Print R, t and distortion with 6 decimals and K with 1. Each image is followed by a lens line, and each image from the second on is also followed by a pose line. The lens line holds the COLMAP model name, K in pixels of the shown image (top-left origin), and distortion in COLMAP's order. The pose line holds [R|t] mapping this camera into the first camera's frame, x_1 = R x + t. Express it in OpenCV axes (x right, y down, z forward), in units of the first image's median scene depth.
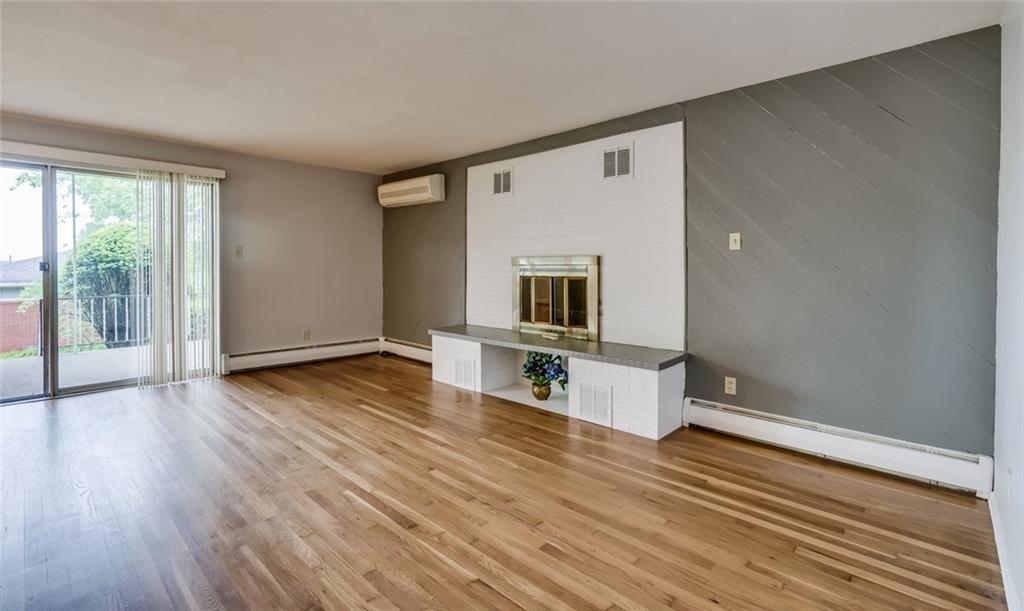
lens RADIAL K [[476.3, 0, 516.6], [0, 476.3, 262.1], [0, 0, 1]] dist [0.002138, 0.000252]
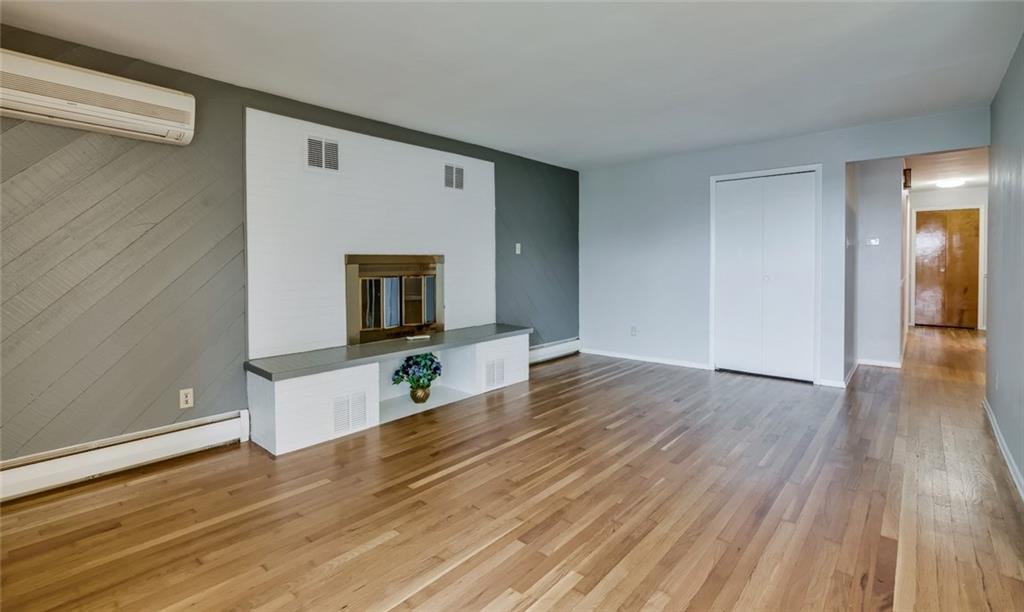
lens RADIAL K [[461.4, 0, 514.1], [0, 461.4, 271.6], [0, 0, 1]] dist [-0.003043, -0.000059]
pose [[-0.038236, -0.017435, 0.999117, -0.933325], [0.003710, 0.999838, 0.017590, 0.006522], [-0.999262, 0.004379, -0.038165, 0.885691]]
